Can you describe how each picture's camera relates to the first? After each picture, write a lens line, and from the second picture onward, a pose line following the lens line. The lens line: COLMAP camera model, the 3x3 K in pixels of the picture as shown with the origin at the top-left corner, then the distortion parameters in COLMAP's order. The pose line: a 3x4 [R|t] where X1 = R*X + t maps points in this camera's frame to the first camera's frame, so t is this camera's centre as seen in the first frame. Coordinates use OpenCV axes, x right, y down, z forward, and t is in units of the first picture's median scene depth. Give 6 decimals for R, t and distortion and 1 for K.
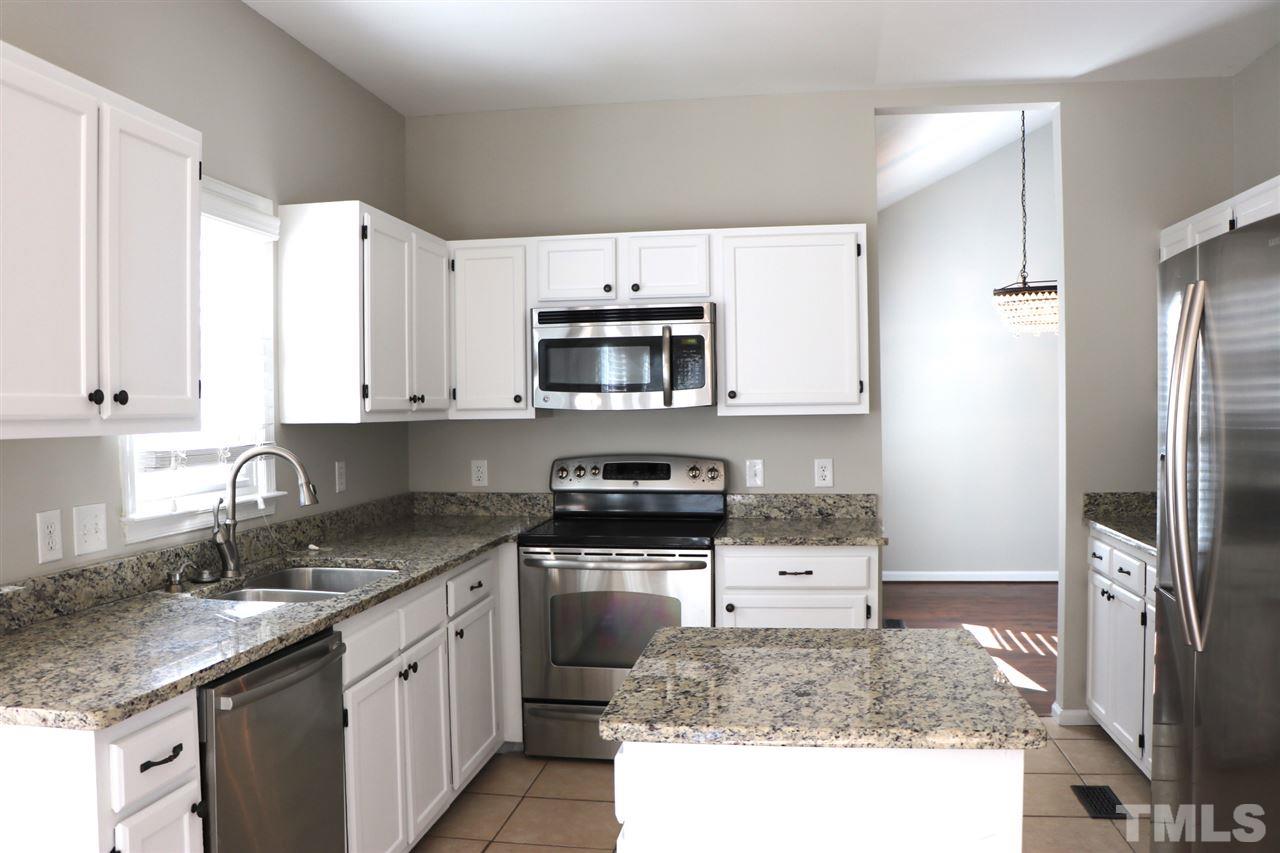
lens RADIAL K [[1062.5, 0, 630.6], [0, 1062.5, 414.1], [0, 0, 1]] dist [-0.196144, 0.170385]
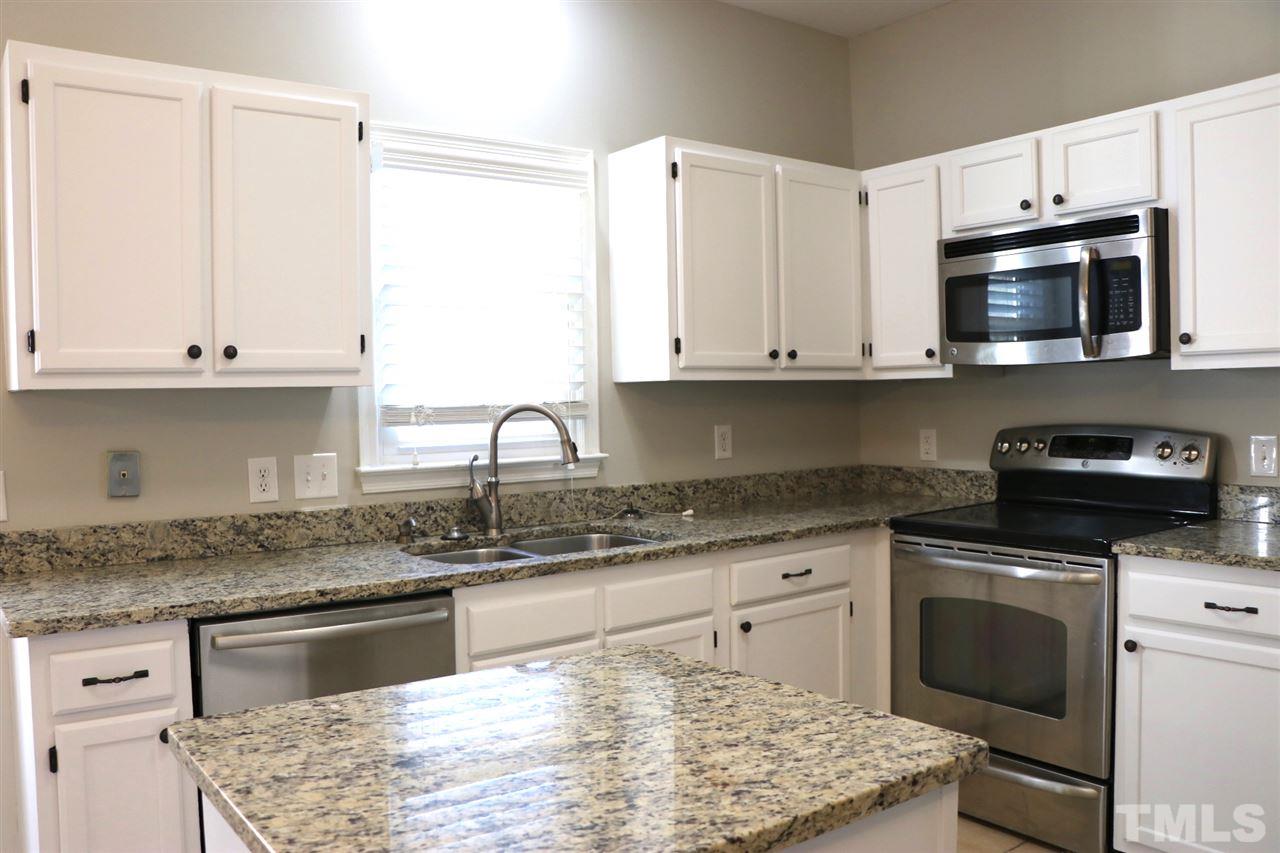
lens RADIAL K [[1058.0, 0, 622.2], [0, 1058.0, 428.1], [0, 0, 1]] dist [-0.188147, 0.160660]
pose [[0.704405, 0.019432, -0.709532, 0.350989], [0.005046, 0.999463, 0.032381, 0.018938], [0.709780, -0.026389, 0.703929, 0.317977]]
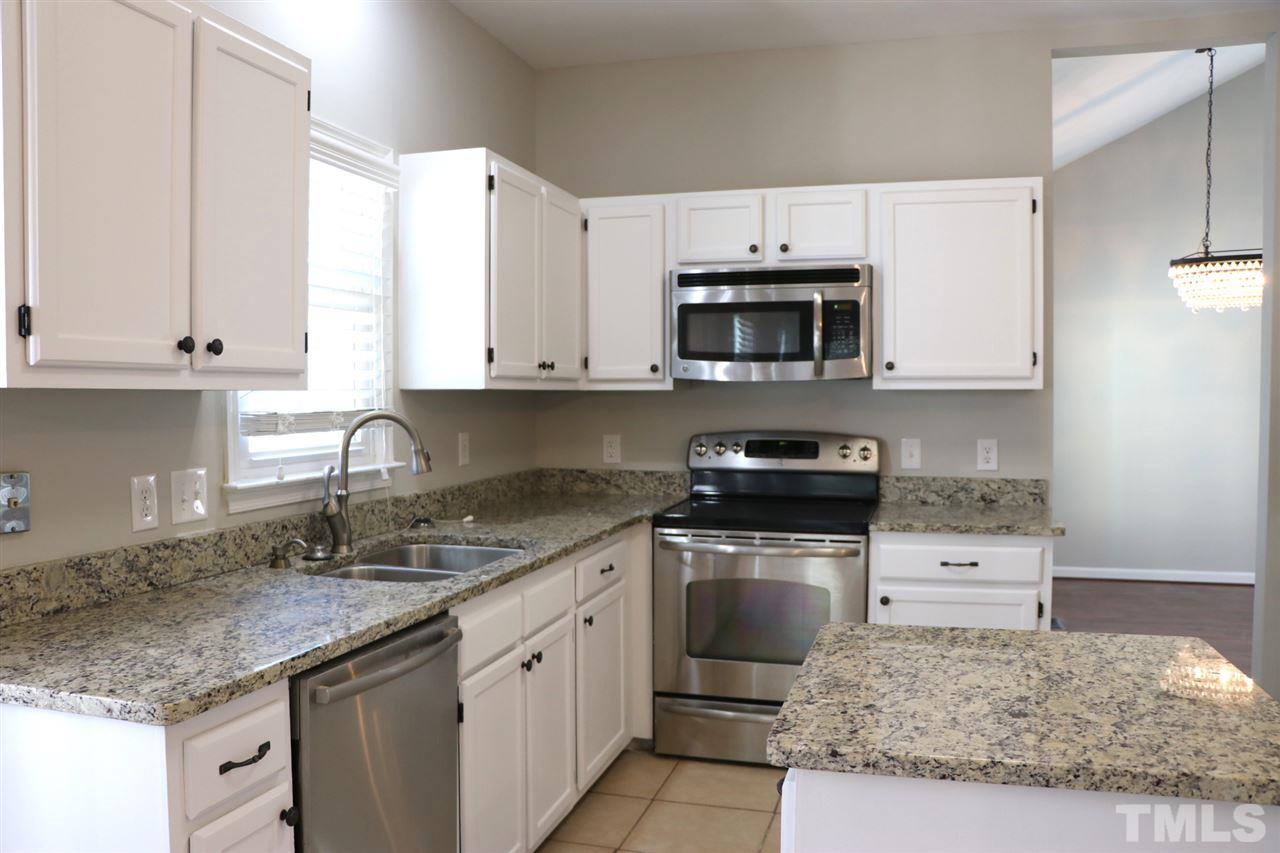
lens RADIAL K [[1058.0, 0, 622.2], [0, 1058.0, 428.1], [0, 0, 1]] dist [-0.188147, 0.160660]
pose [[0.991813, 0.015918, -0.126706, -0.019630], [-0.012644, 0.999566, 0.026605, 0.015897], [0.127074, -0.024785, 0.991583, 0.094340]]
